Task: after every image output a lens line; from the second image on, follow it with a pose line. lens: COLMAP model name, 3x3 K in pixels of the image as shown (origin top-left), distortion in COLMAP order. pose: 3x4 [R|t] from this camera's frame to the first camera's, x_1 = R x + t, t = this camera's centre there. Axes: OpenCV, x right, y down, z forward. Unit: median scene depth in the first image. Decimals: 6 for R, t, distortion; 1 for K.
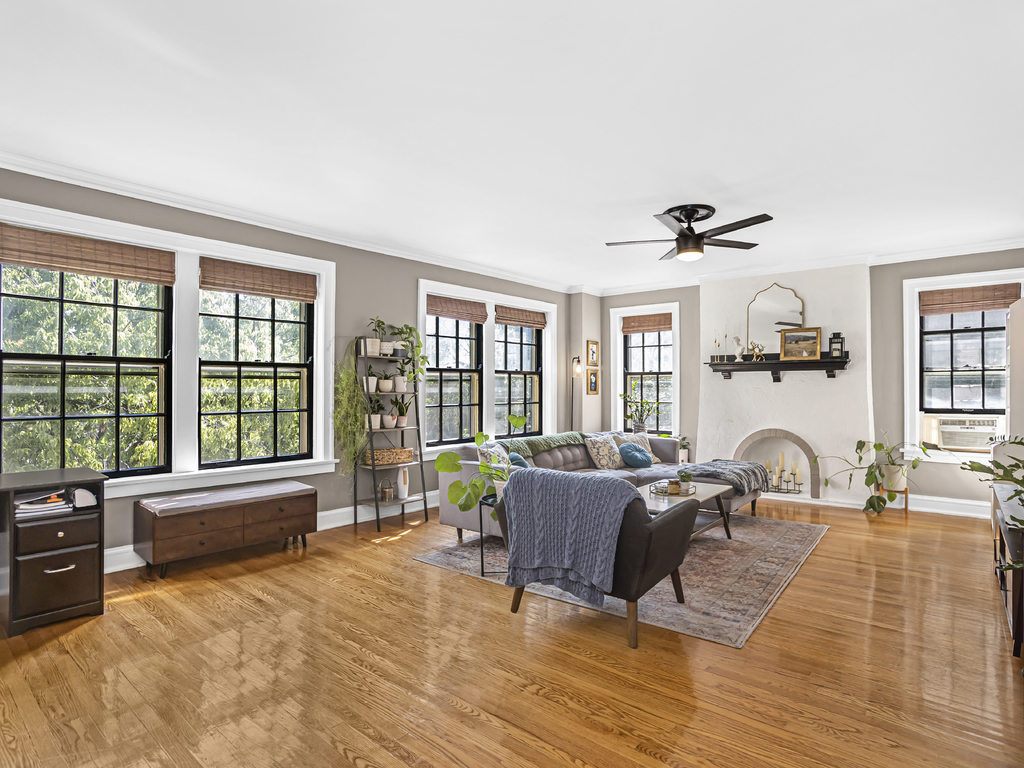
lens RADIAL K [[554.1, 0, 519.7], [0, 554.1, 386.3], [0, 0, 1]] dist [-0.042274, 0.004100]
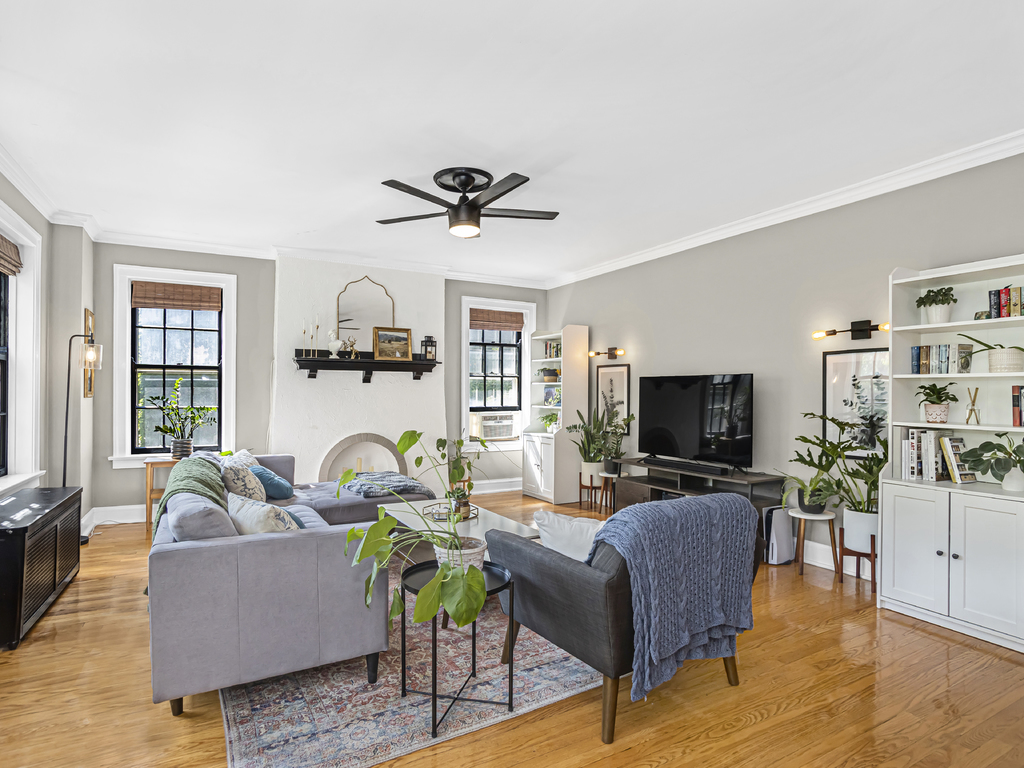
lens RADIAL K [[554.1, 0, 485.3], [0, 554.1, 386.0], [0, 0, 1]] dist [-0.042274, 0.004100]
pose [[0.379504, 0.014802, 0.925072, -0.351678], [-0.006085, 0.999890, -0.013503, 0.009990], [-0.925170, -0.000505, 0.379553, 0.497688]]
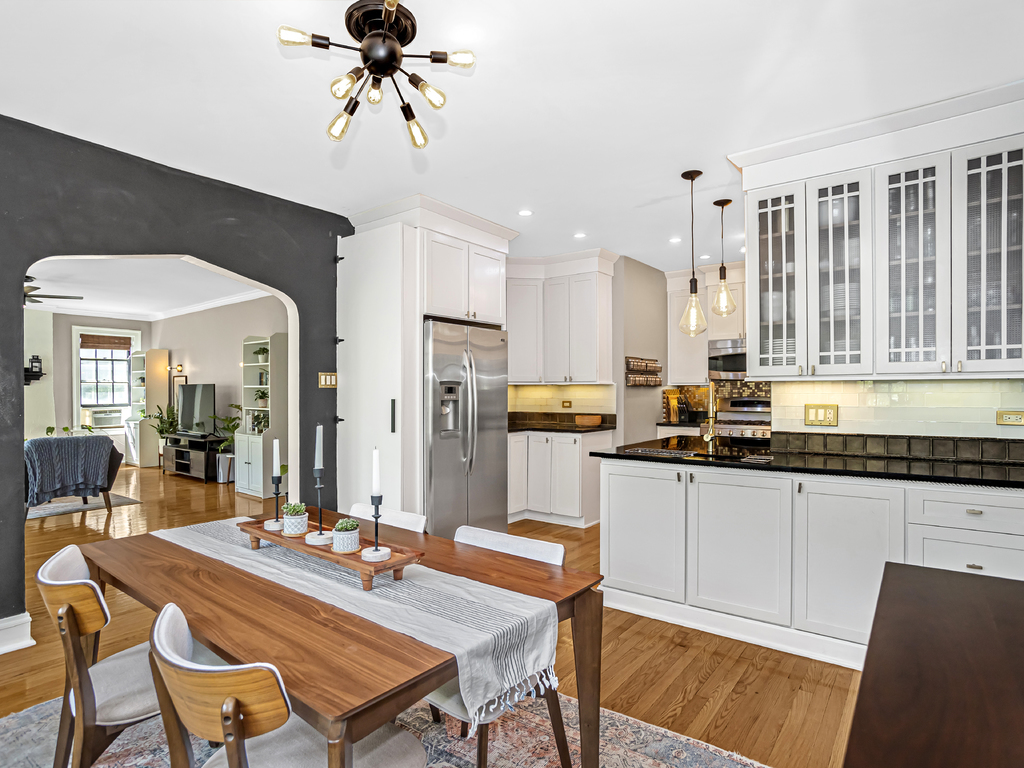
lens RADIAL K [[554.1, 0, 513.5], [0, 554.1, 393.5], [0, 0, 1]] dist [-0.042274, 0.004100]
pose [[-0.052969, -0.001983, 0.998594, -0.950242], [-0.000243, 0.999998, 0.001973, 0.002761], [-0.998596, -0.000139, -0.052969, -0.225321]]
